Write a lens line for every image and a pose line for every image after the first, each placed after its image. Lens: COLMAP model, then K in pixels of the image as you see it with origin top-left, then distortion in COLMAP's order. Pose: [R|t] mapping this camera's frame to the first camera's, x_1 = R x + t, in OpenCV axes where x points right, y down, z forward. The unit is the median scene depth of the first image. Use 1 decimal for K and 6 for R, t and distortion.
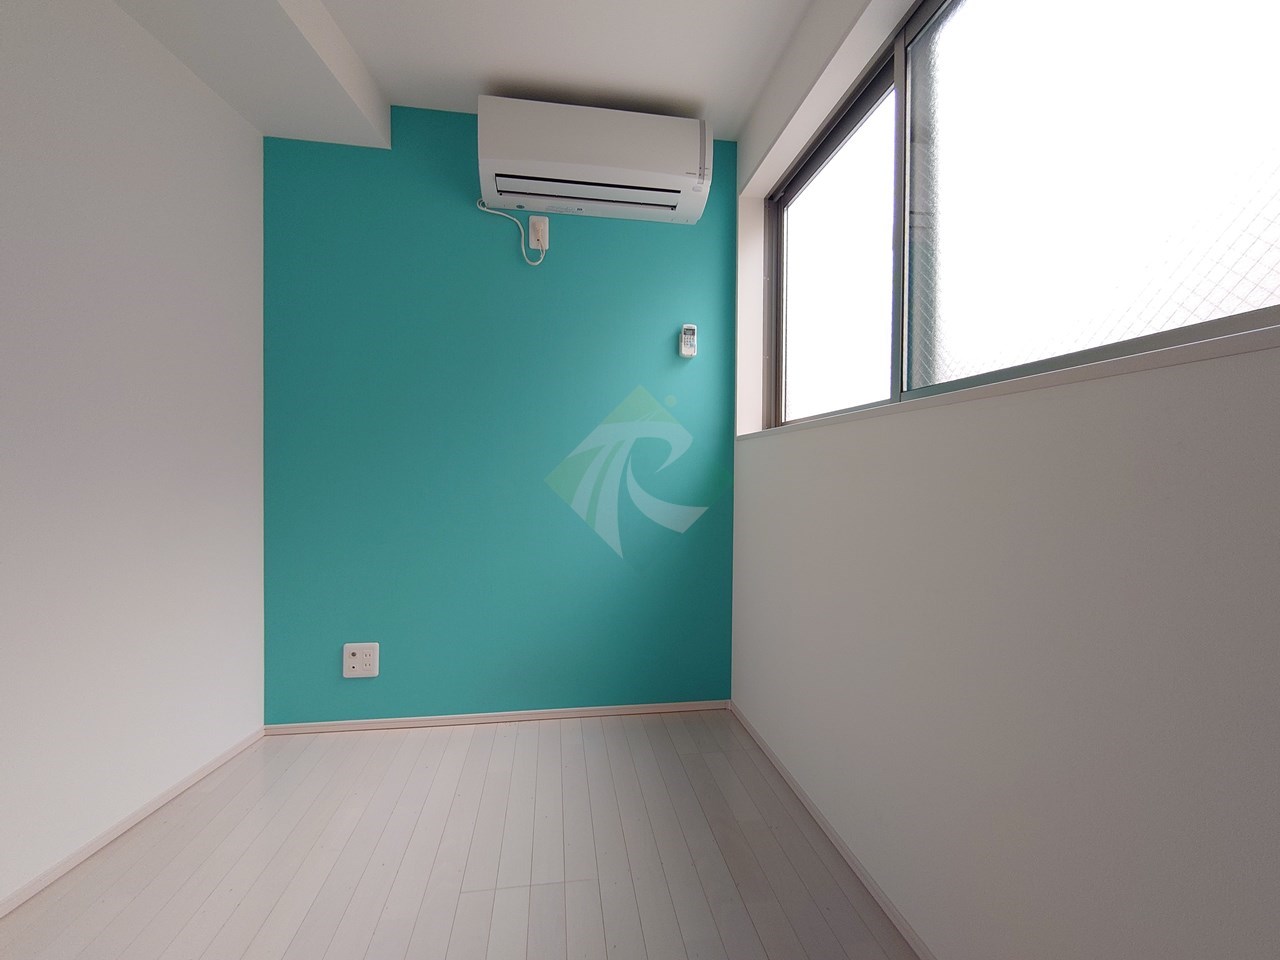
lens RADIAL K [[547.8, 0, 640.0], [0, 547.8, 480.0], [0, 0, 1]] dist [-0.001648, -0.000656]
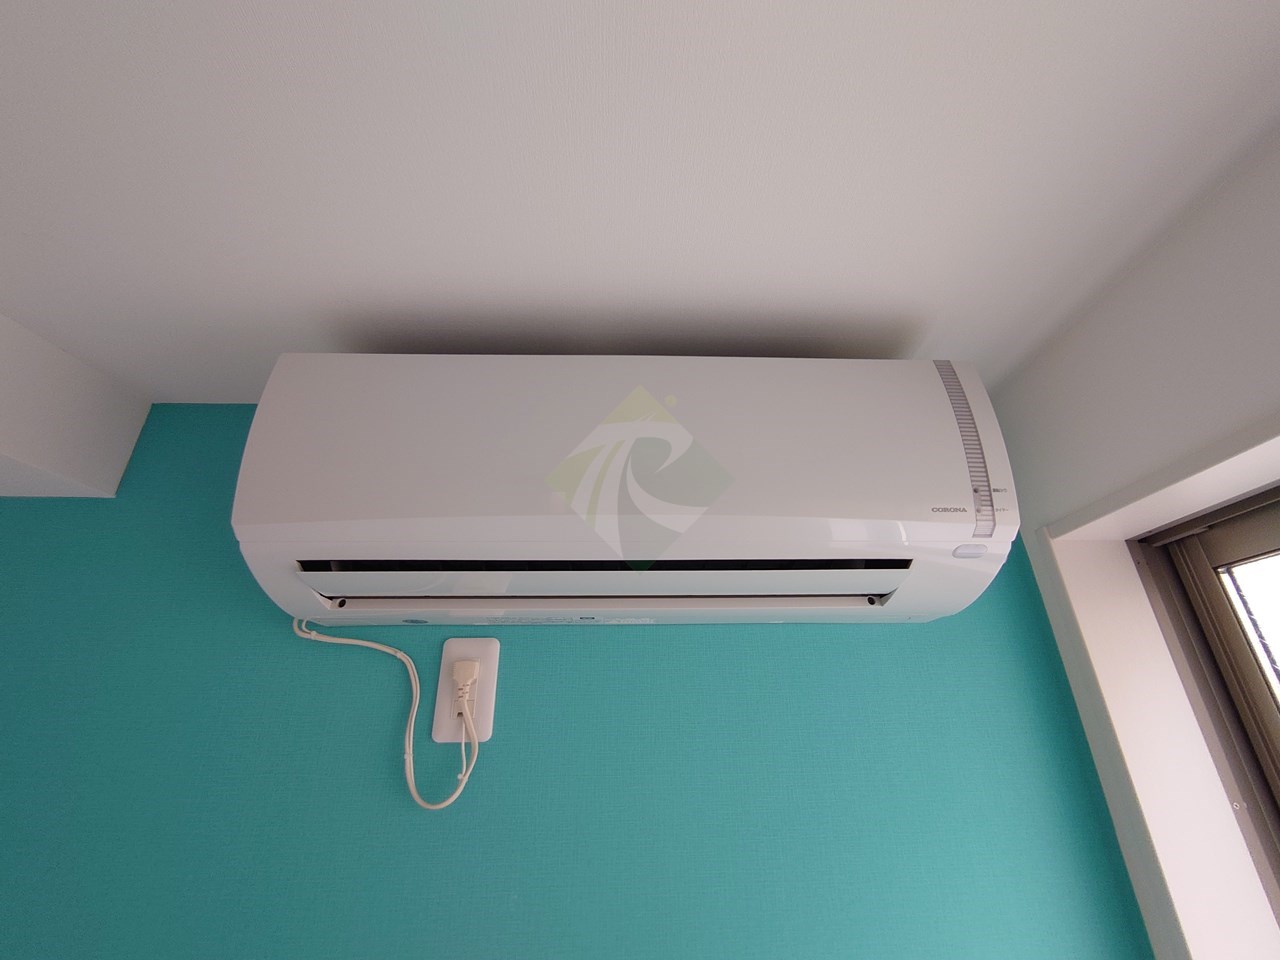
lens RADIAL K [[547.8, 0, 640.0], [0, 547.8, 480.0], [0, 0, 1]] dist [-0.001648, -0.000656]
pose [[0.986649, -0.070691, -0.146719, -0.023201], [0.004339, 0.911975, -0.410222, -0.434031], [0.162803, 0.404108, 0.900106, 0.671250]]
